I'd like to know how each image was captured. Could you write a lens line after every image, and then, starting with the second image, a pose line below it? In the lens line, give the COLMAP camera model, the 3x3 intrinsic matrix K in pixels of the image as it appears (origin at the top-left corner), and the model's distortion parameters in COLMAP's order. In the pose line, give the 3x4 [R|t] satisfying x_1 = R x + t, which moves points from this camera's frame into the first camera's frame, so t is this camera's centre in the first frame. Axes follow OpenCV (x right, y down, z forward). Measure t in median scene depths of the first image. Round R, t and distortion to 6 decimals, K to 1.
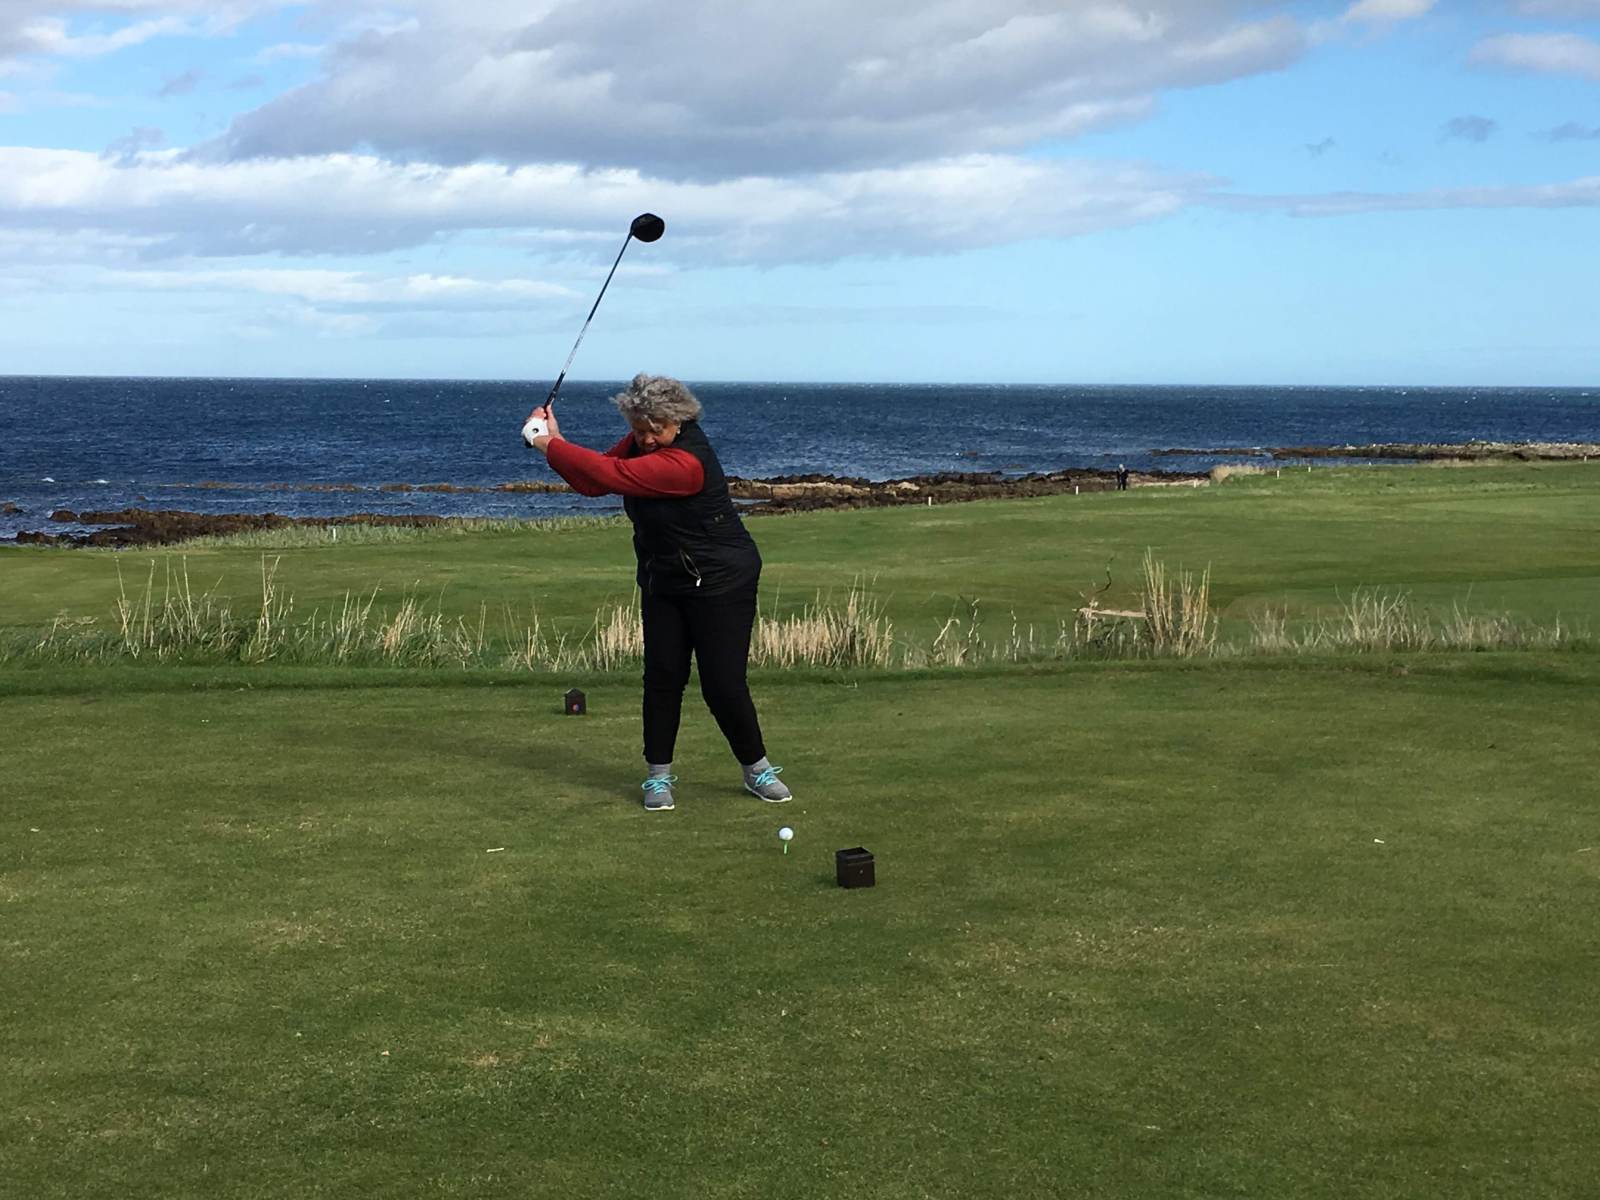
lens RADIAL K [[3241.2, 0, 800.0], [0, 3241.2, 600.0], [0, 0, 1]] dist [0.108686, 0.038511]
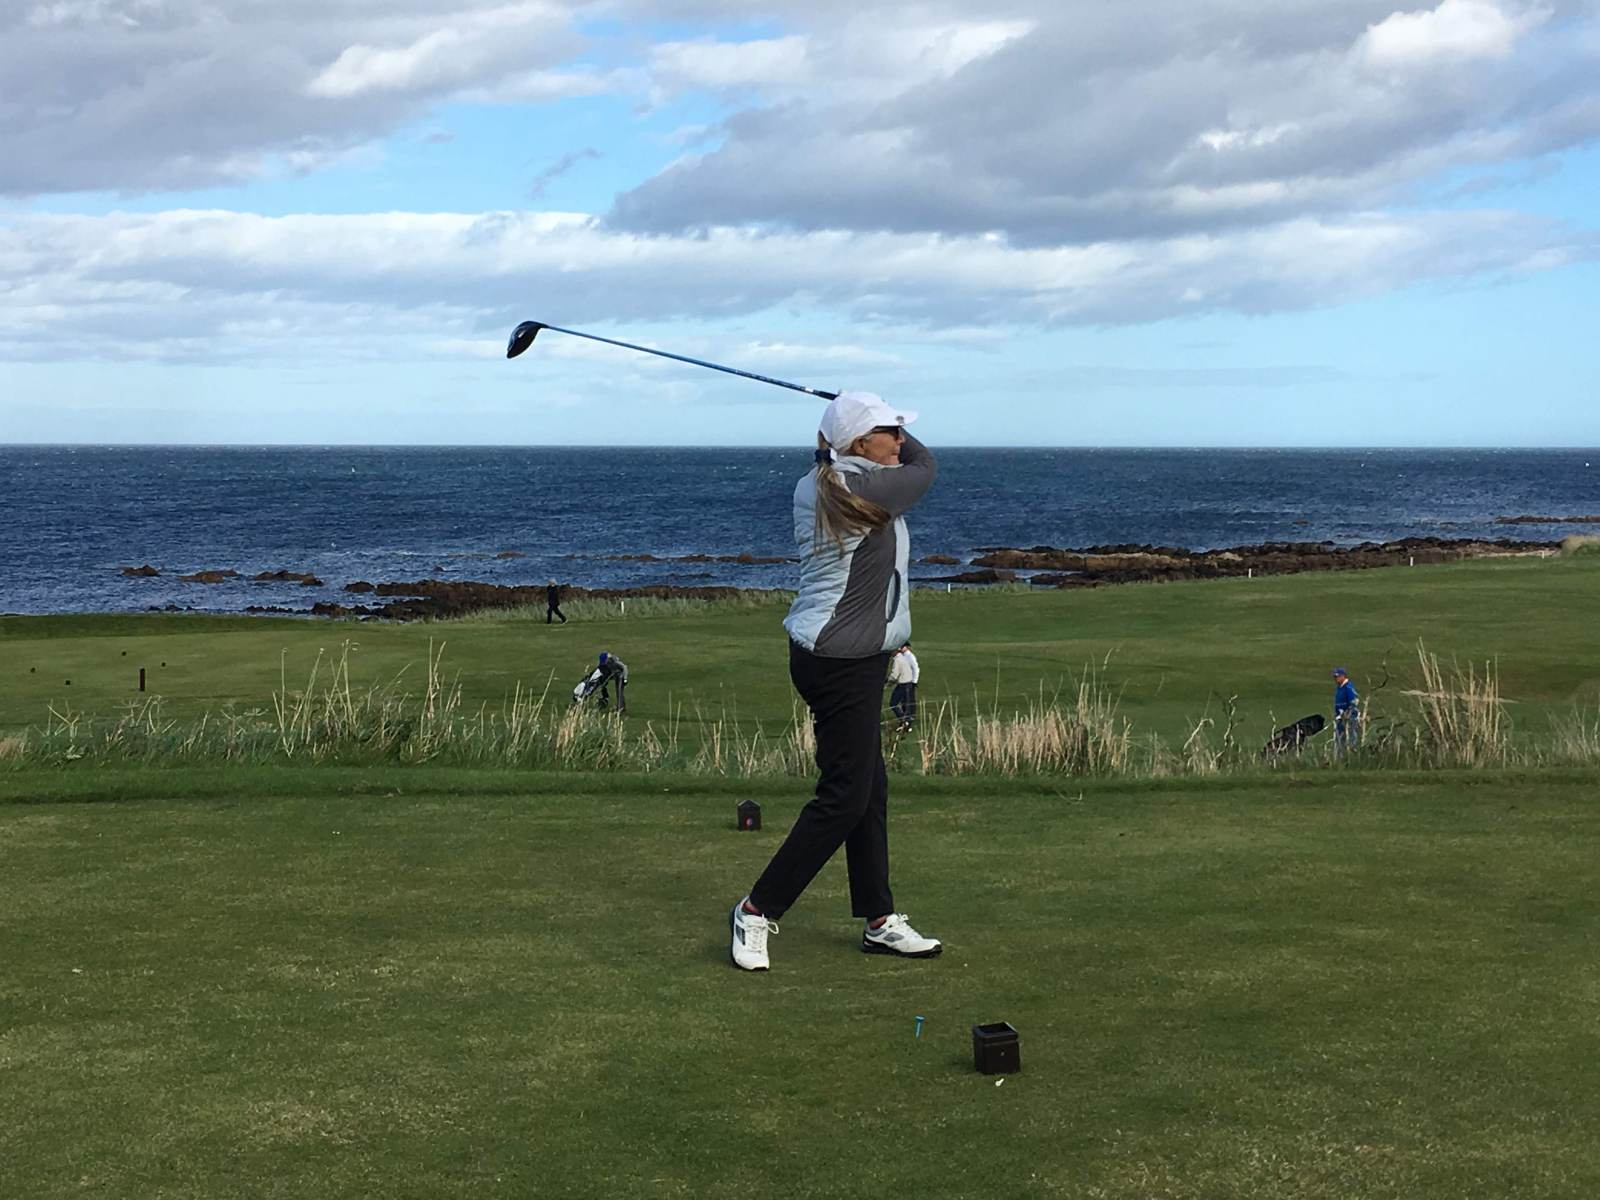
lens RADIAL K [[2952.9, 0, 800.0], [0, 2952.9, 600.0], [0, 0, 1]] dist [0.064430, 0.201078]
pose [[0.988371, 0.003502, -0.152019, 0.063720], [-0.005680, 0.999887, -0.013897, -0.015448], [0.151954, 0.014599, 0.988280, 0.200788]]
